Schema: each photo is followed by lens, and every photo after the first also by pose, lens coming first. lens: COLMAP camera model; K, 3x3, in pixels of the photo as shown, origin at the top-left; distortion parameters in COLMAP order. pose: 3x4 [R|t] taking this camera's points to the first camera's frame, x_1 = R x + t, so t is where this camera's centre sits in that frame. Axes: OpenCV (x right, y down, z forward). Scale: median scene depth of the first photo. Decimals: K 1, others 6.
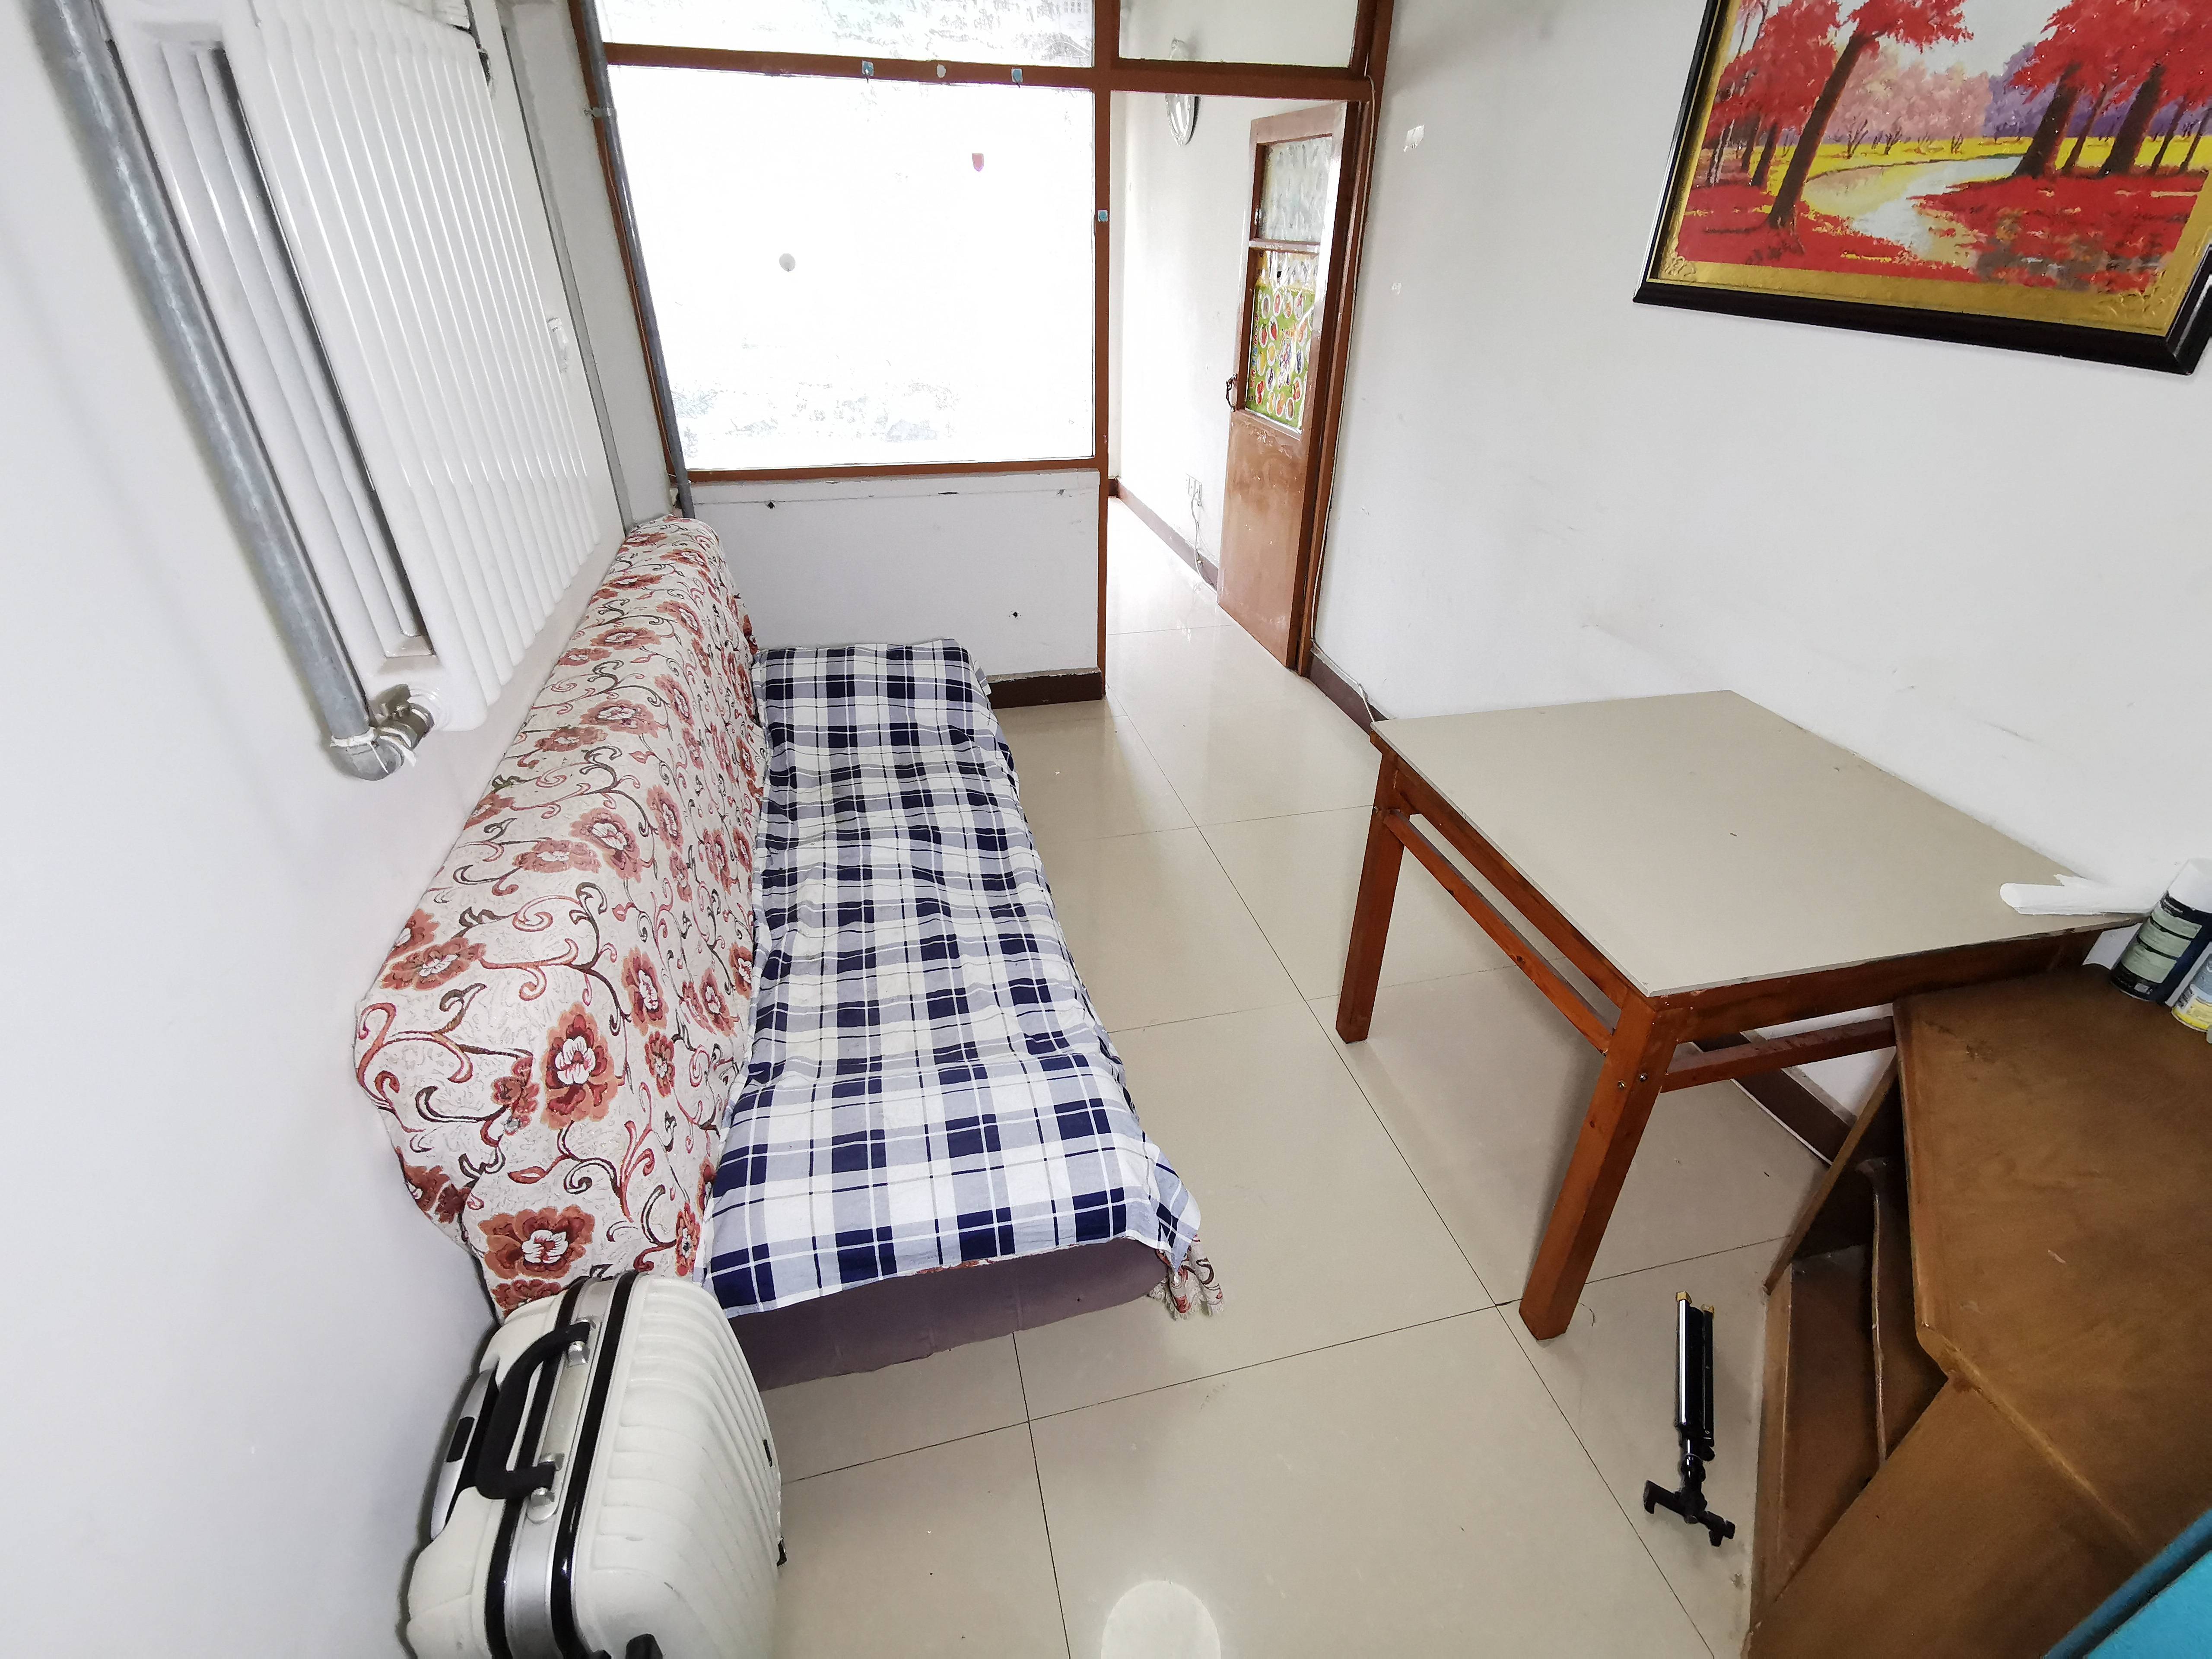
lens RADIAL K [[1023.1, 0, 1104.5], [0, 1023.1, 843.7], [0, 0, 1]] dist [0.029842, -0.013564]
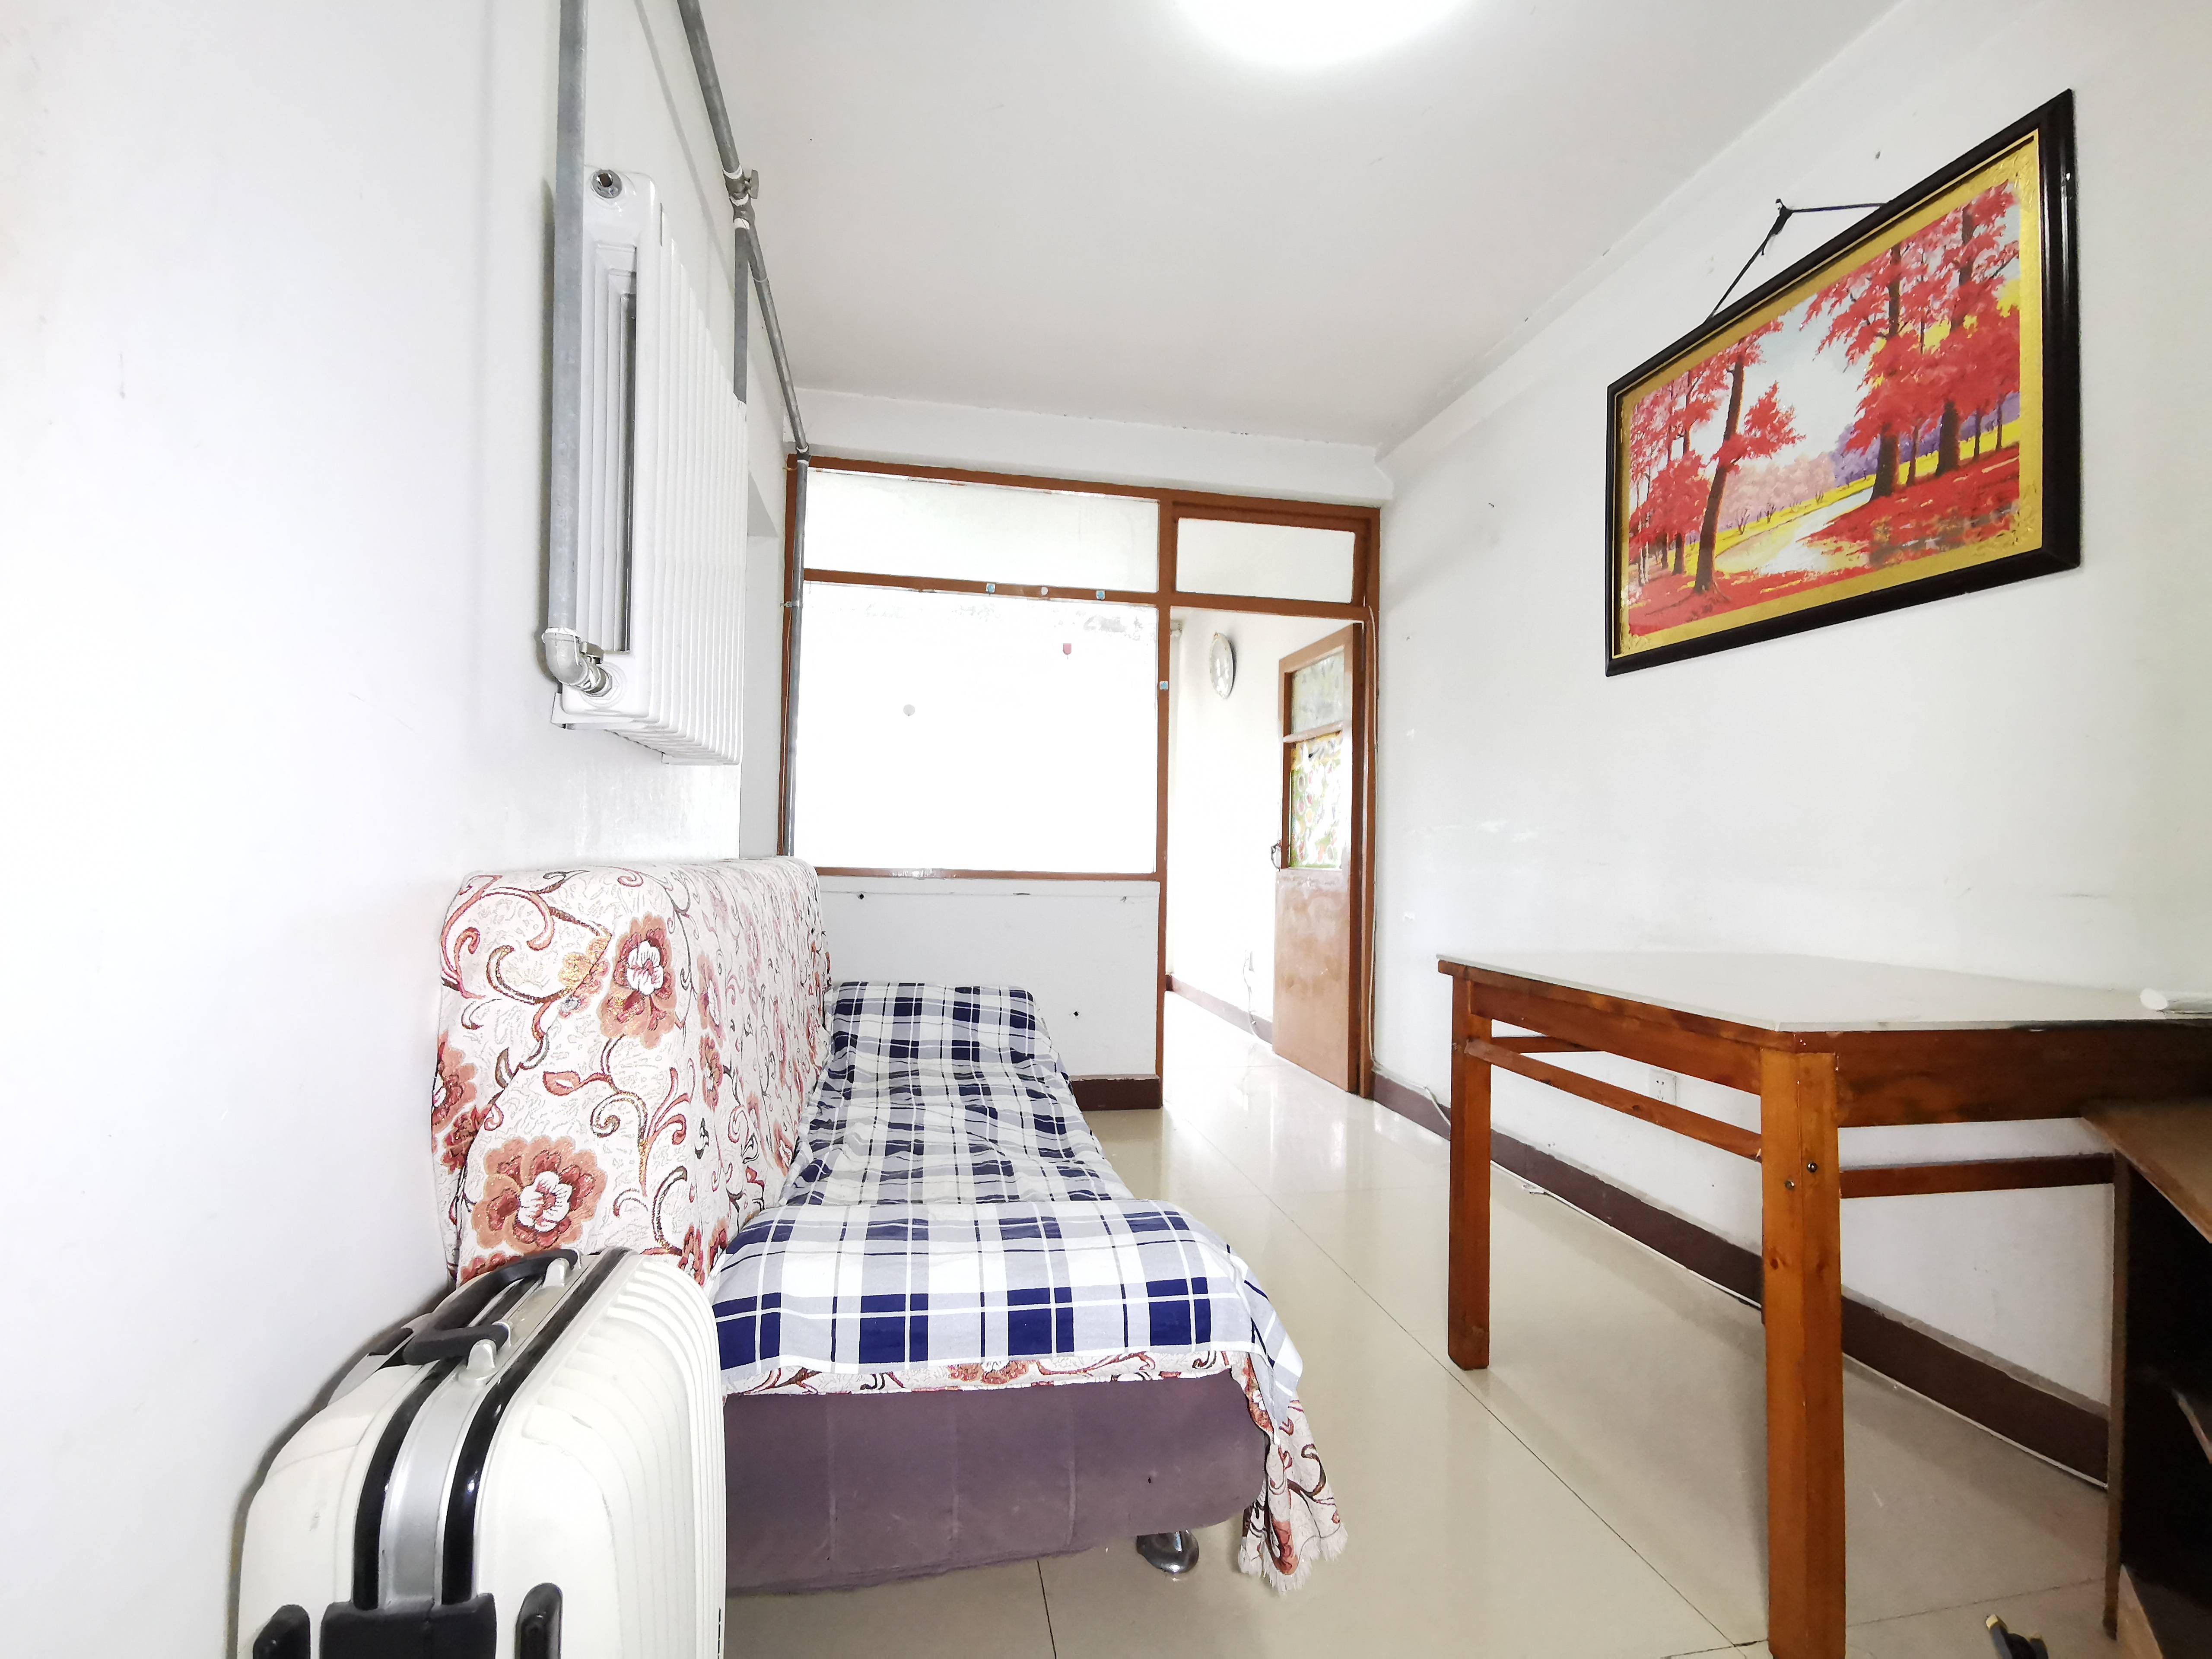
lens RADIAL K [[1023.1, 0, 1104.1], [0, 1023.1, 814.6], [0, 0, 1]] dist [0.029842, -0.013564]
pose [[0.998721, 0.005058, -0.050307, -0.017738], [-0.031637, 0.838646, -0.543757, 0.344986], [0.039439, 0.544653, 0.837733, 0.068081]]
